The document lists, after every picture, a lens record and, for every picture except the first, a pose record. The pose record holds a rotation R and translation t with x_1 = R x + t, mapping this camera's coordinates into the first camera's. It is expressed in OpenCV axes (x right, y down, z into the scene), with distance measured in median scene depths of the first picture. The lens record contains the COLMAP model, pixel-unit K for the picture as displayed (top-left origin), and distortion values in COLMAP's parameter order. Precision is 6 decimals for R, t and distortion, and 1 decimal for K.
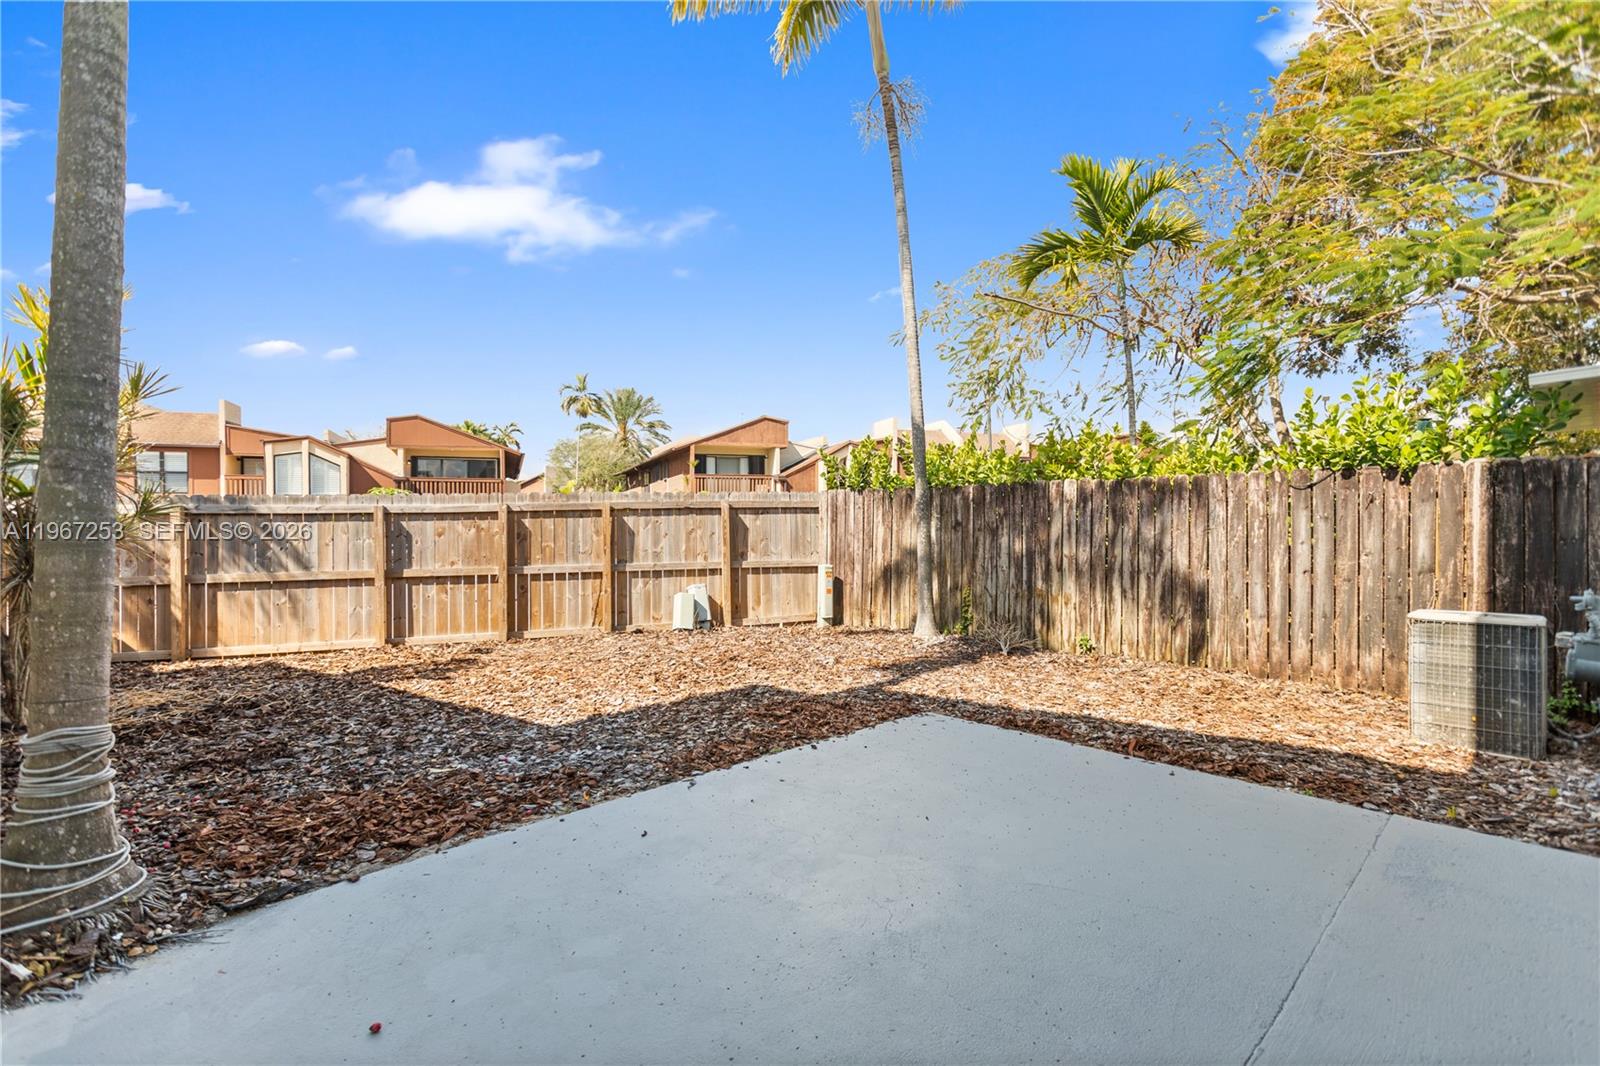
lens RADIAL K [[757.8, 0, 804.6], [0, 757.8, 530.4], [0, 0, 1]] dist [0.003428, 0.001752]
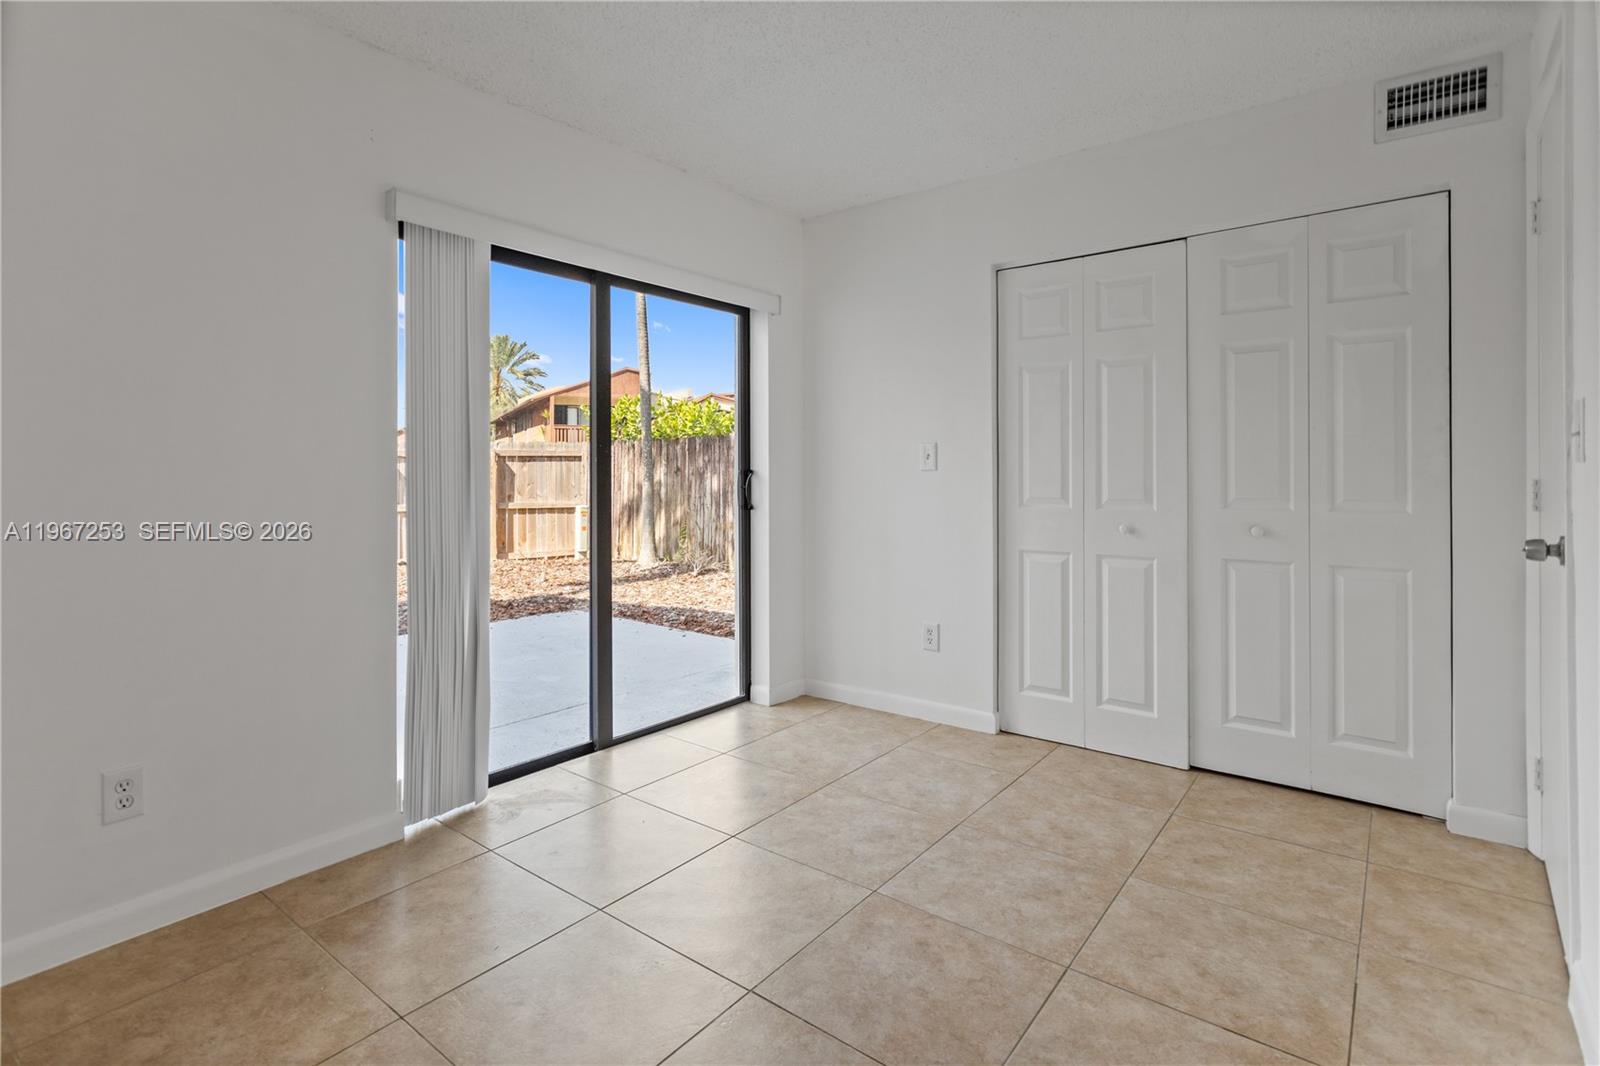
lens RADIAL K [[757.8, 0, 773.3], [0, 757.8, 470.2], [0, 0, 1]] dist [0.003428, 0.001752]
pose [[0.993562, -0.000777, 0.113289, 0.182905], [0.002485, 0.999885, -0.014933, 0.009281], [-0.113265, 0.015119, 0.993450, -0.177543]]
